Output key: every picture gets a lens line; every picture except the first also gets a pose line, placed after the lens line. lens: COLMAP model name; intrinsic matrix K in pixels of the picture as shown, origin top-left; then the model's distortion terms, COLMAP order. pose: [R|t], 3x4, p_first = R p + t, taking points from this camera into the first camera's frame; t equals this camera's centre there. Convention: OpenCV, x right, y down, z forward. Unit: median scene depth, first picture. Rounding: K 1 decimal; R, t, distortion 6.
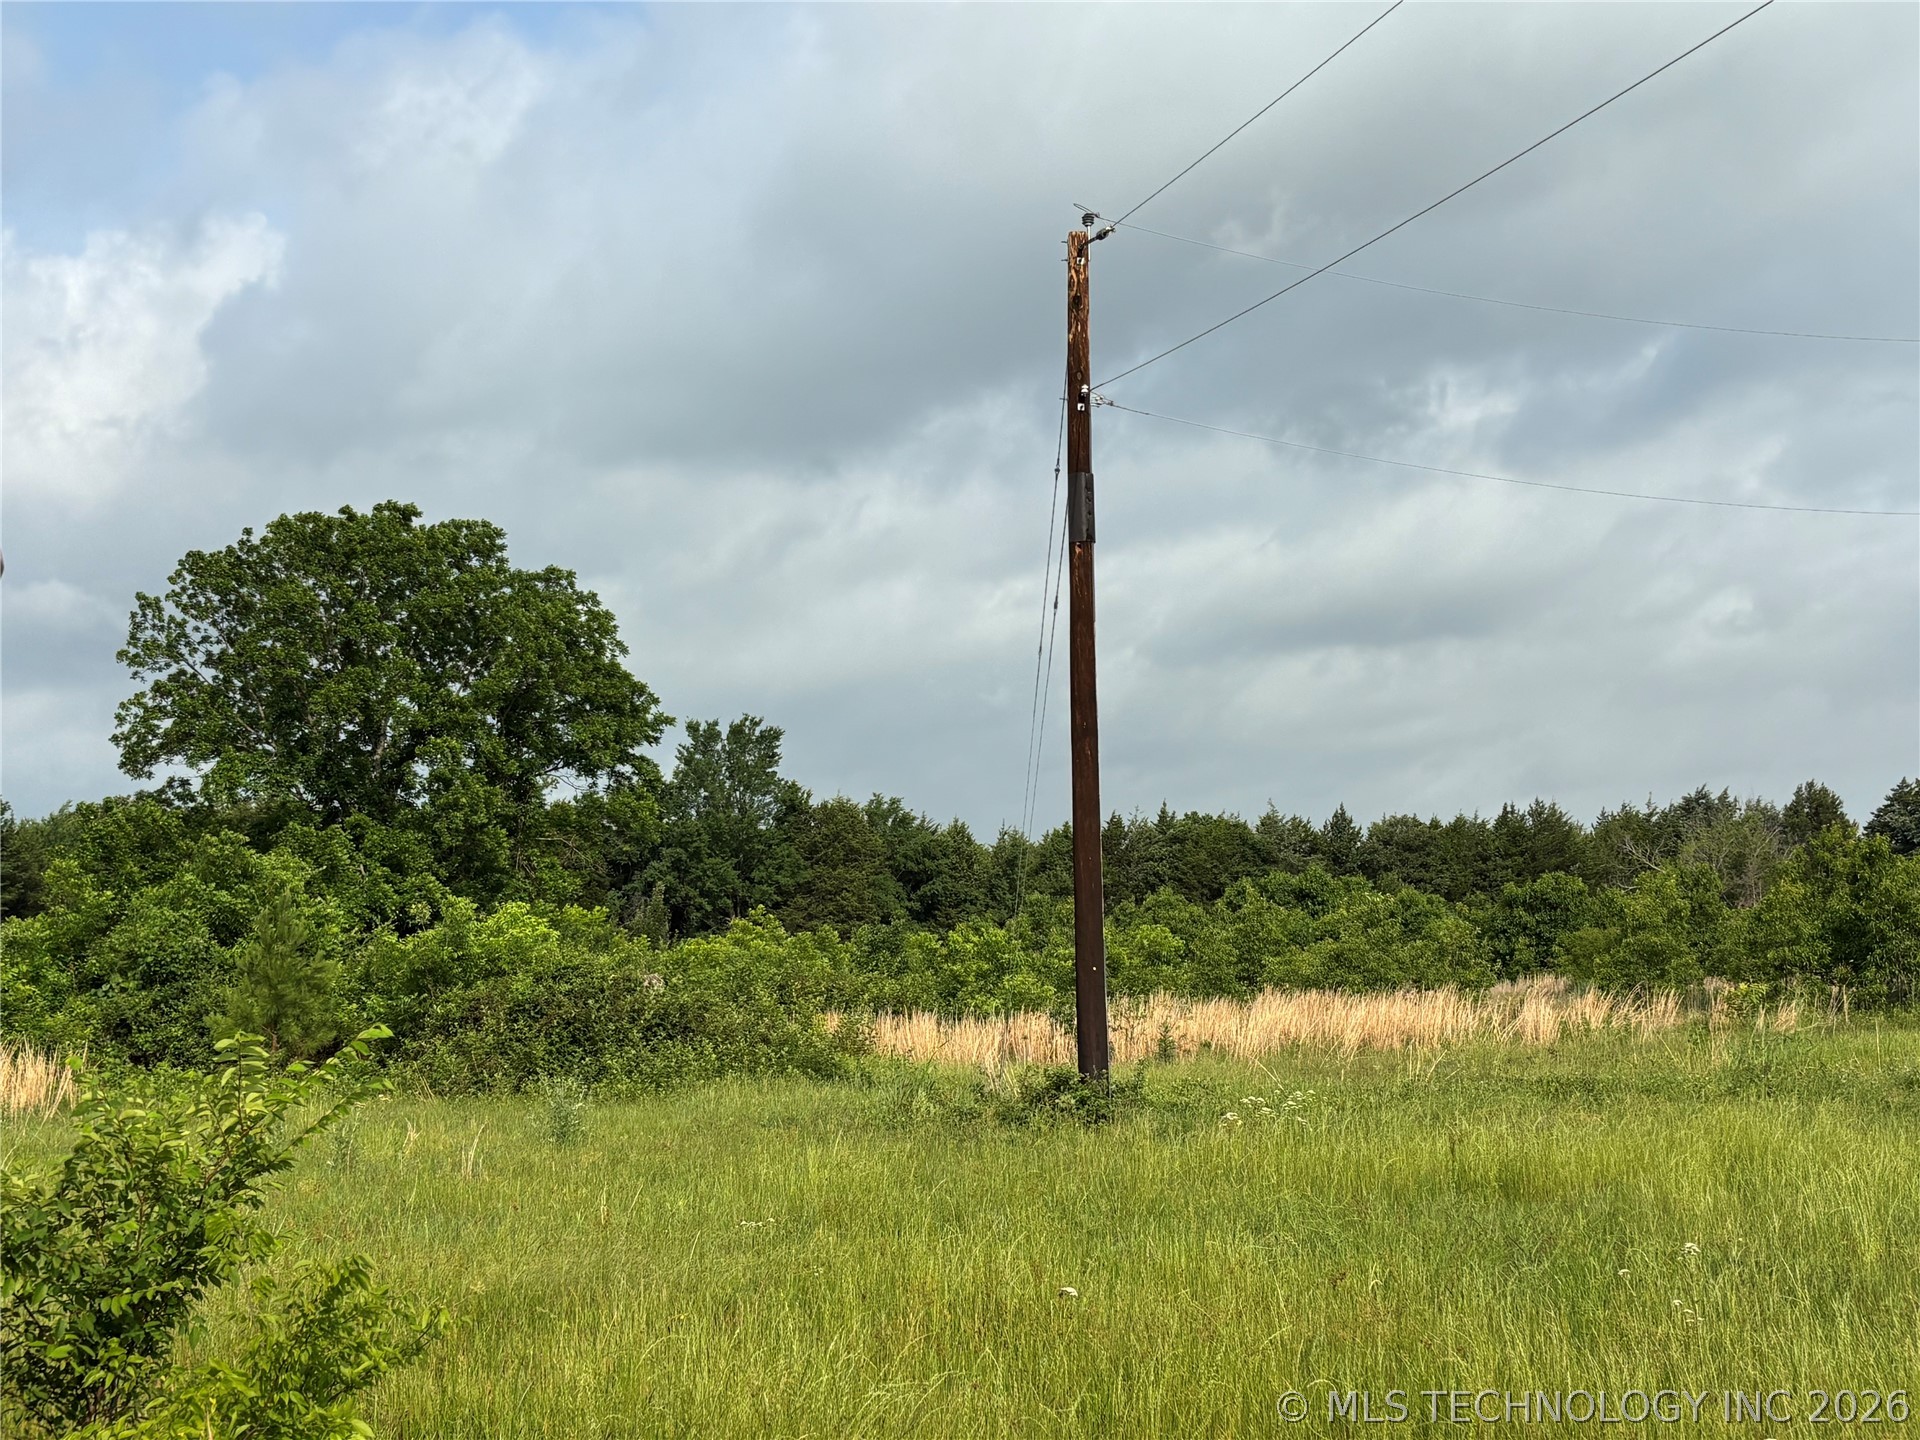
lens RADIAL K [[2460.9, 0, 959.7], [0, 2460.9, 717.7], [0, 0, 1]] dist [0.204462, 0.000000]
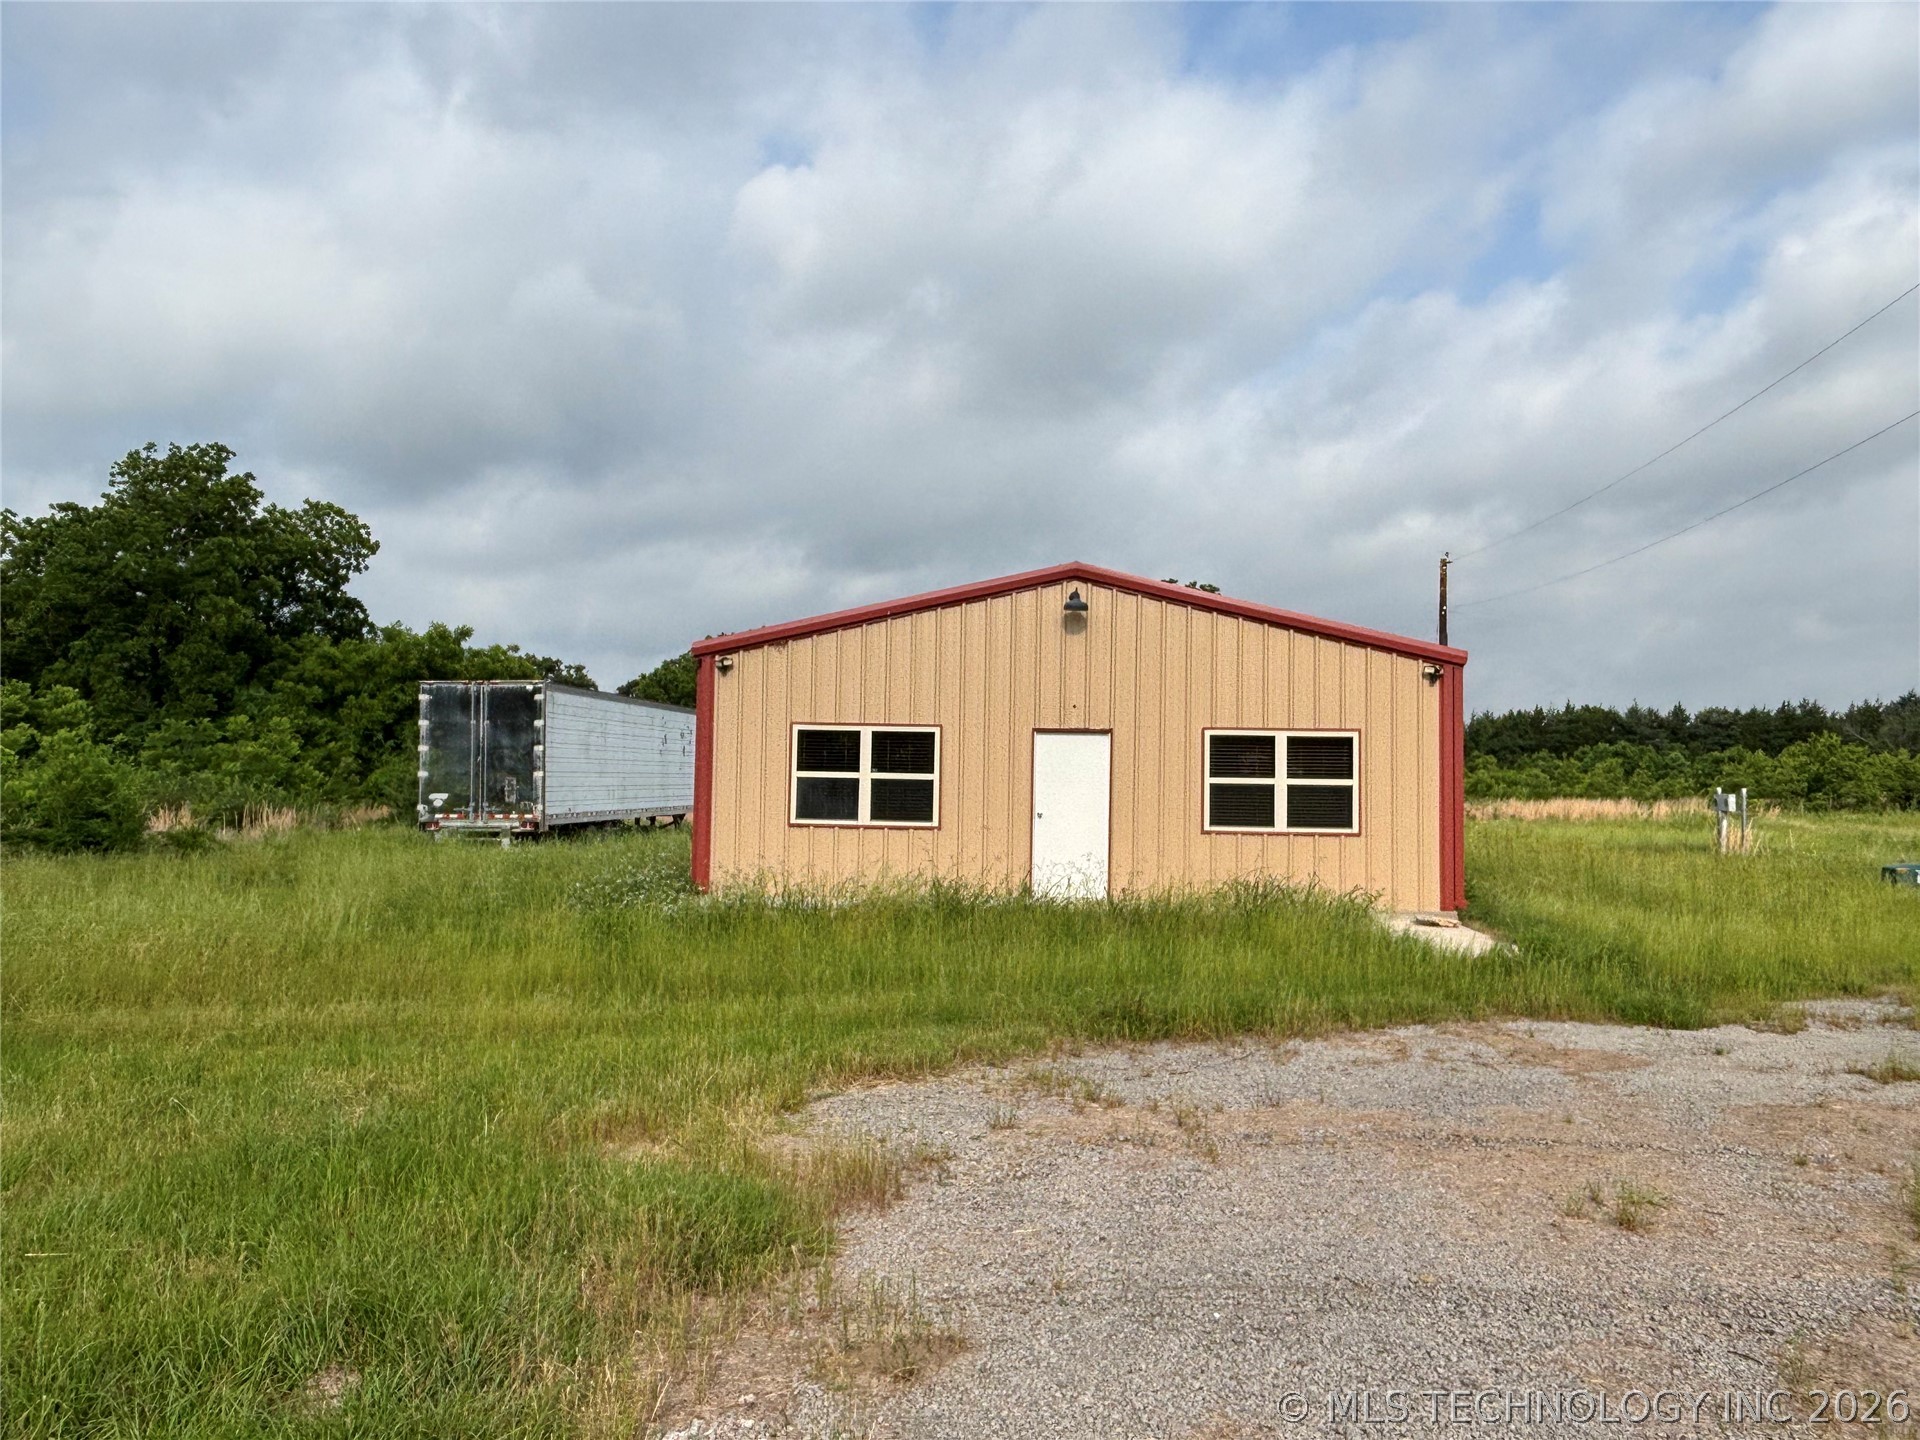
lens RADIAL K [[1452.0, 0, 958.7], [0, 1452.0, 721.6], [0, 0, 1]] dist [-0.001219, -0.003221]
pose [[0.943837, 0.011706, -0.330203, 0.011574], [0.007772, 0.998309, 0.057606, -0.014238], [0.330319, -0.056937, 0.942151, -0.149046]]
